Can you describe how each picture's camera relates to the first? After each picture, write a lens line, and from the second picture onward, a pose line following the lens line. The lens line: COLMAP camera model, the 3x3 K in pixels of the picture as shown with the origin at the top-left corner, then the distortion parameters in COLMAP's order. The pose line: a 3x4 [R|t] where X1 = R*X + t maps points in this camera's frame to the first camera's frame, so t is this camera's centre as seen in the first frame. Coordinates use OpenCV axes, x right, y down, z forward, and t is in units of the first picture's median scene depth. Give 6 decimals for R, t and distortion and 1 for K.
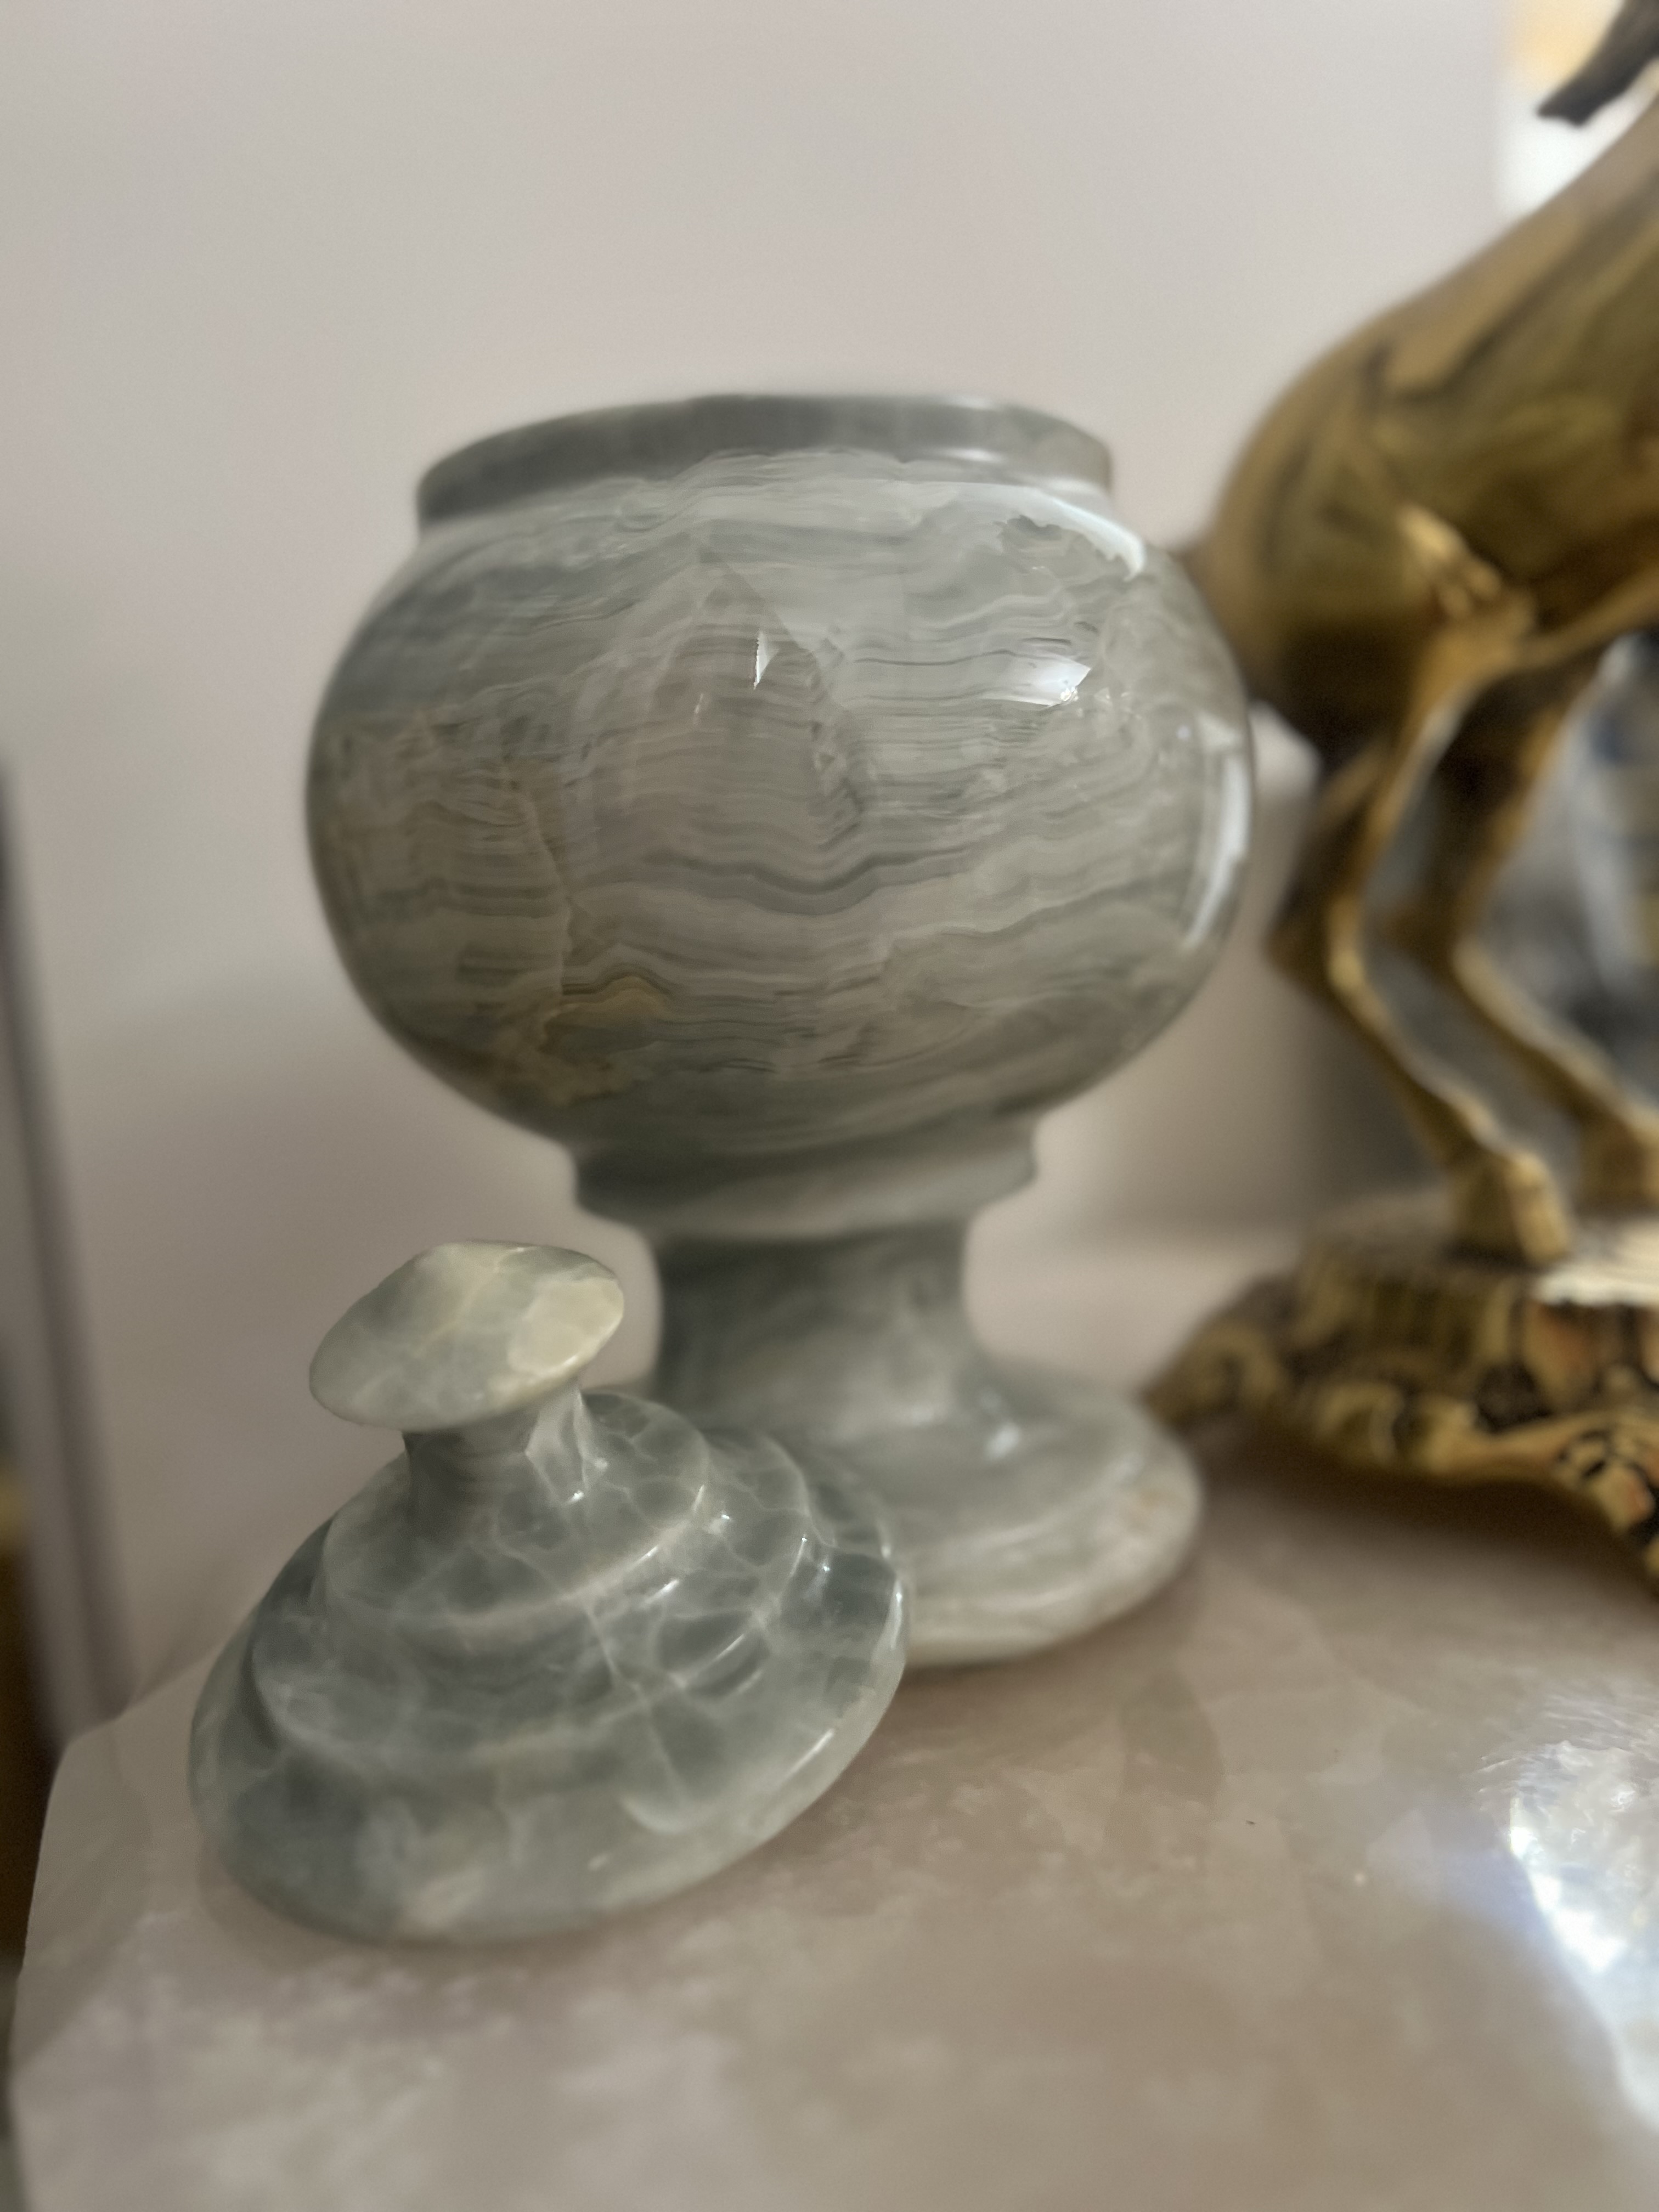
lens RADIAL K [[1688.5, 0, 829.2], [0, 1688.5, 1098.4], [0, 0, 1]] dist [0.029248, -0.032643]
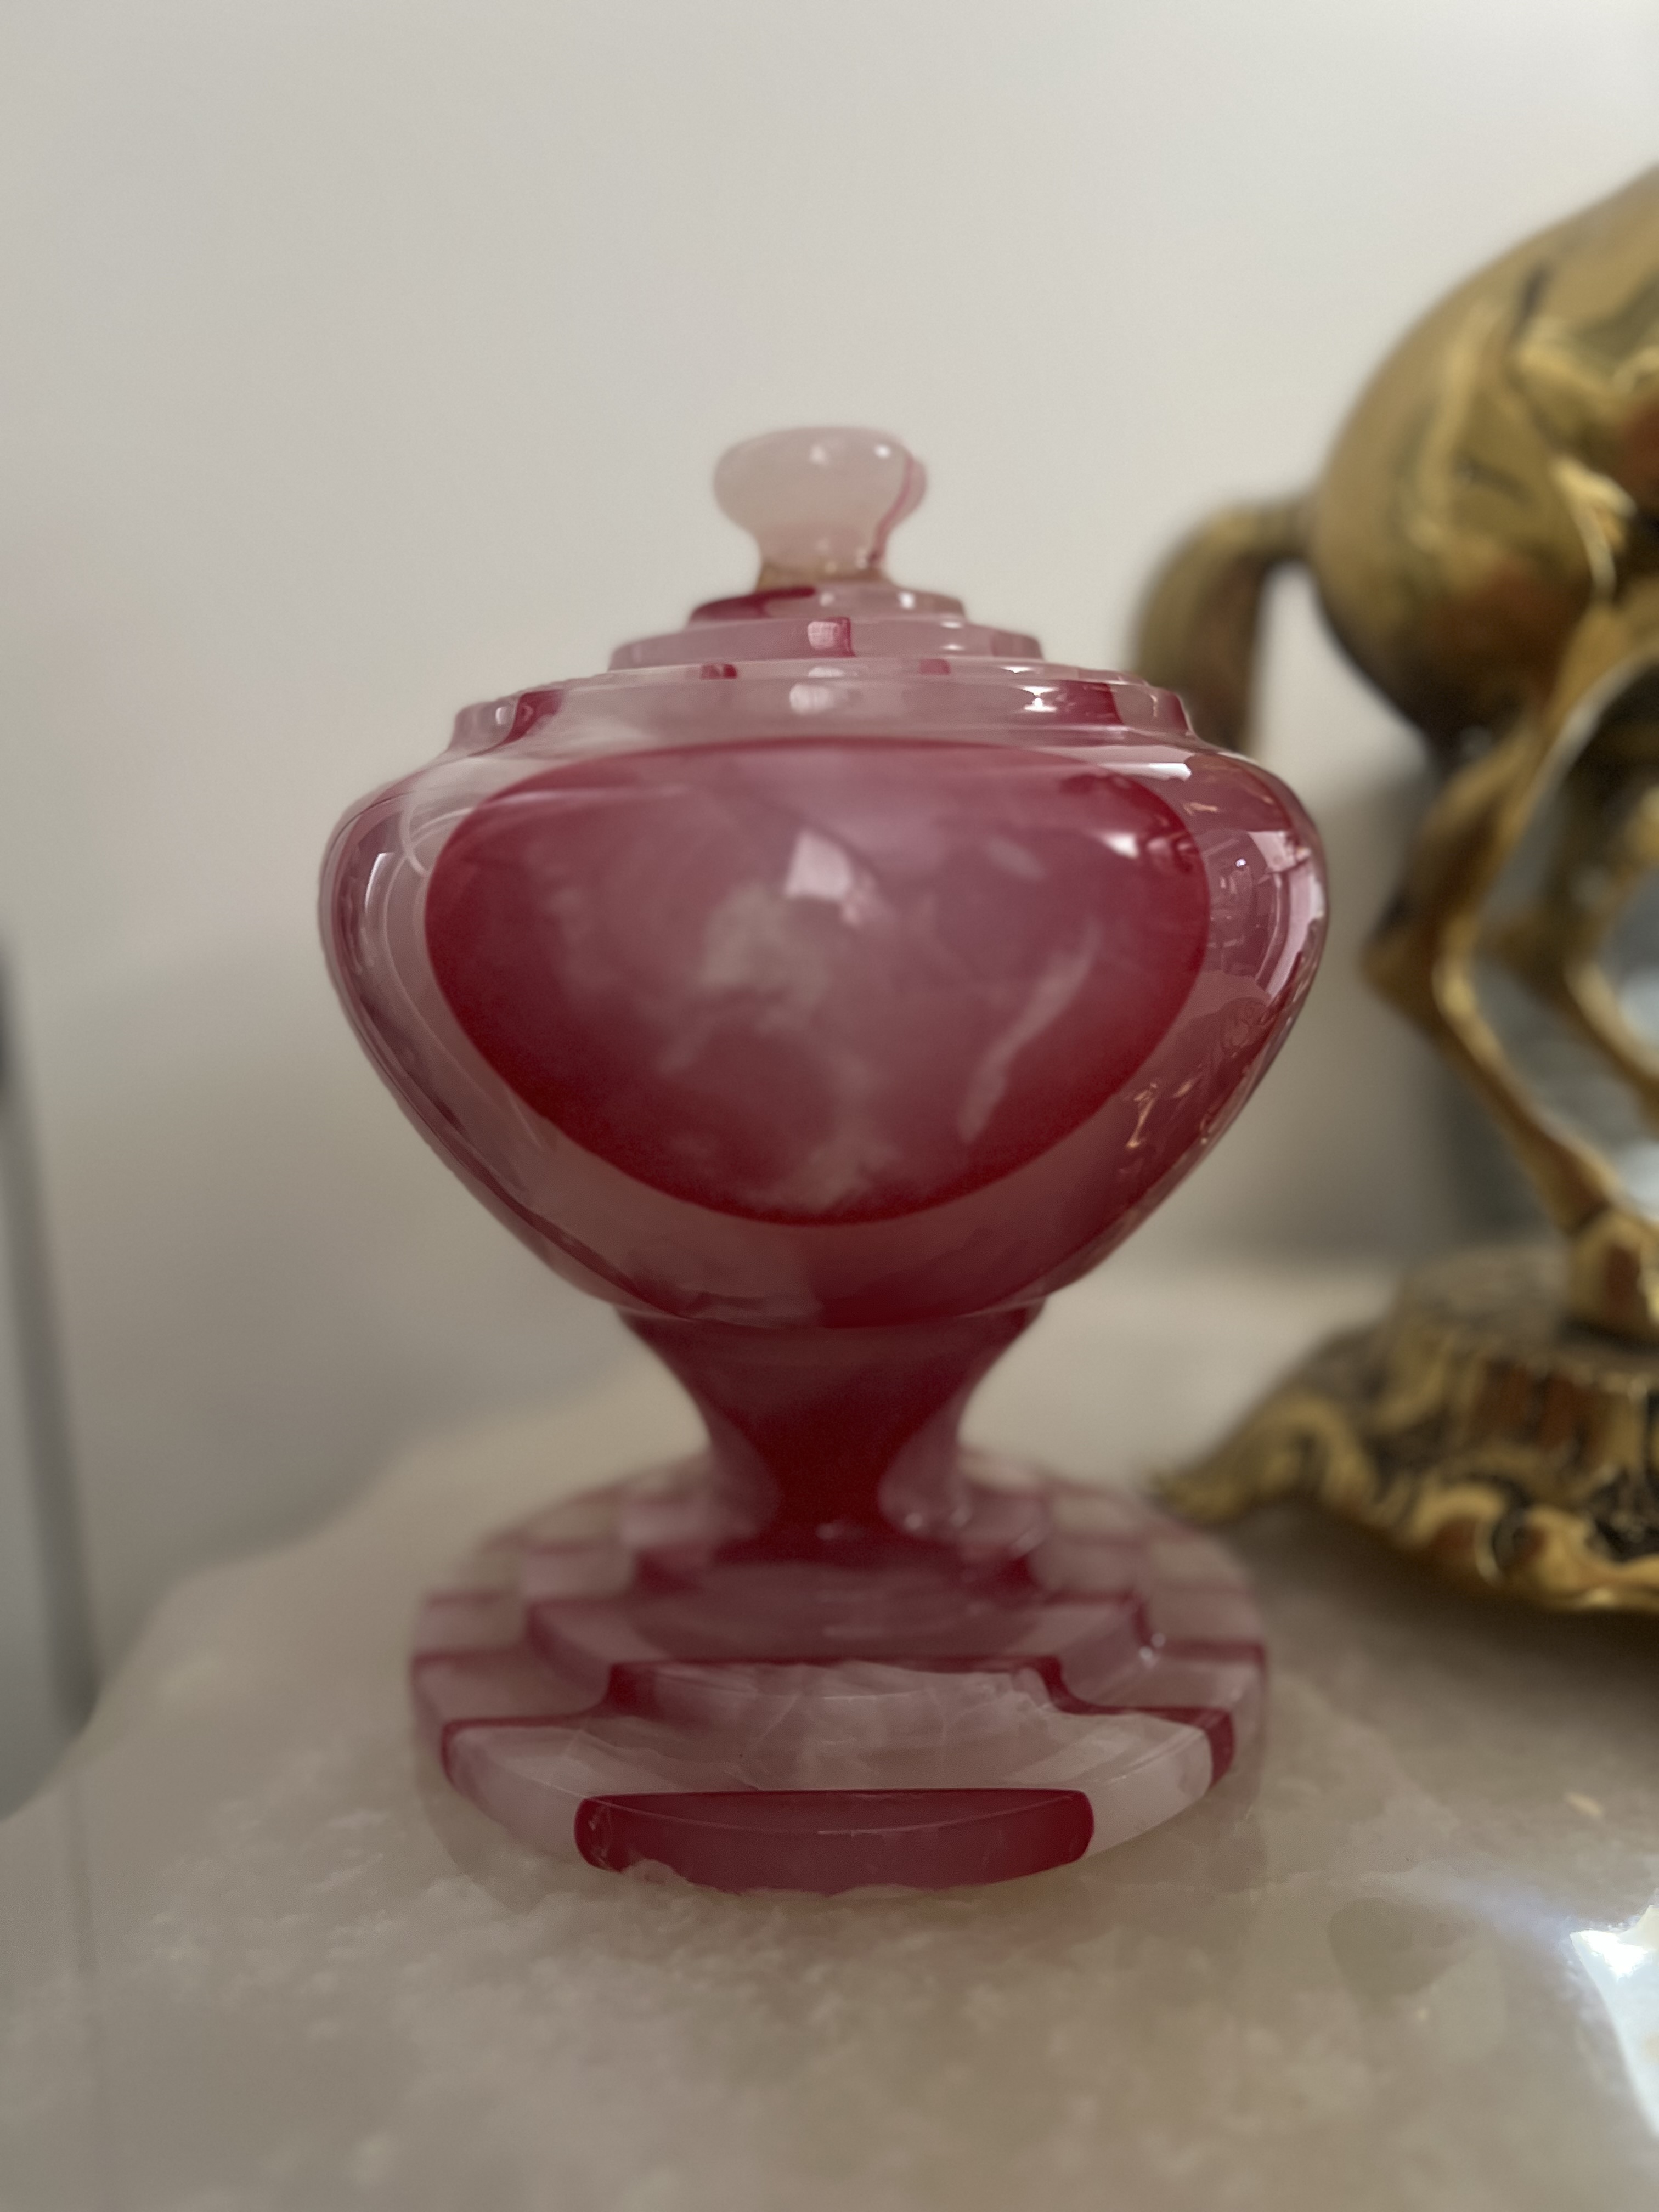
lens RADIAL K [[1688.5, 0, 820.3], [0, 1688.5, 1112.8], [0, 0, 1]] dist [0.029248, -0.032643]
pose [[0.998718, 0.035963, -0.035626, 0.013373], [-0.034924, 0.998958, 0.029391, -0.039696], [0.036646, -0.028109, 0.998933, 0.148375]]
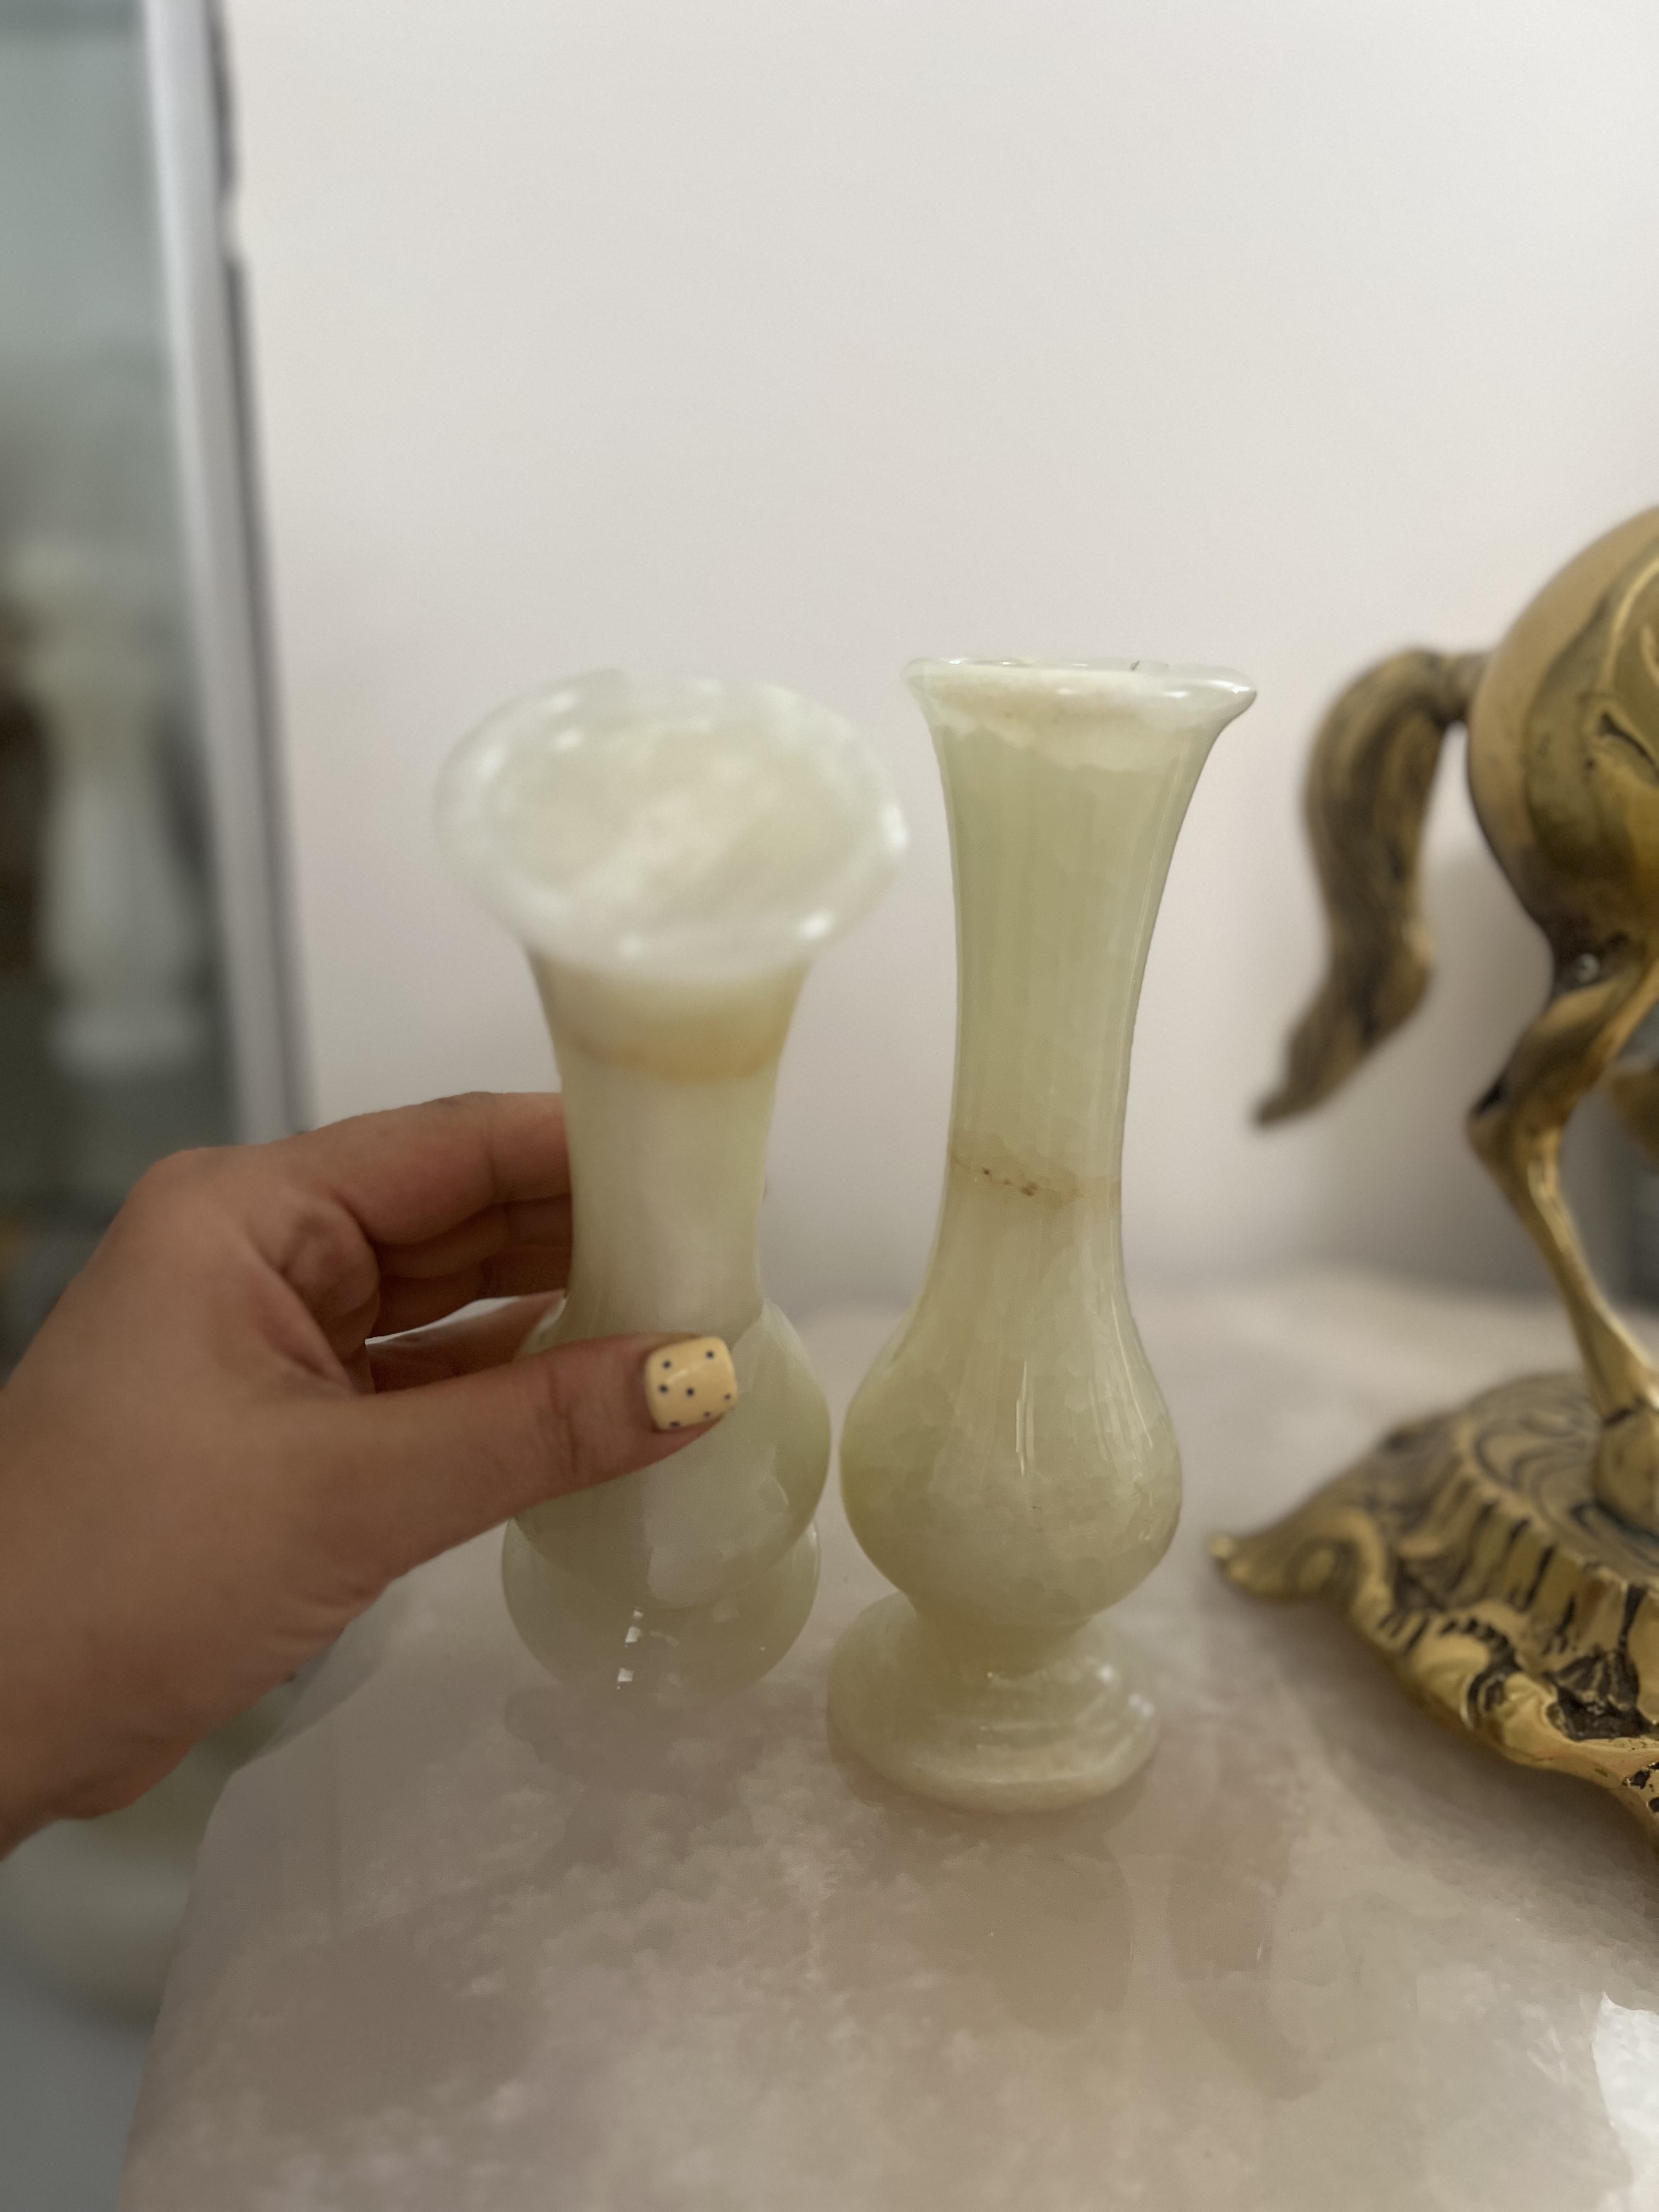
lens RADIAL K [[1688.5, 0, 825.0], [0, 1688.5, 1097.2], [0, 0, 1]] dist [0.029248, -0.032643]
pose [[0.977217, 0.141691, -0.158022, 0.069305], [-0.112324, 0.976975, 0.181394, -0.325773], [0.180085, -0.159512, 0.970631, 0.004586]]
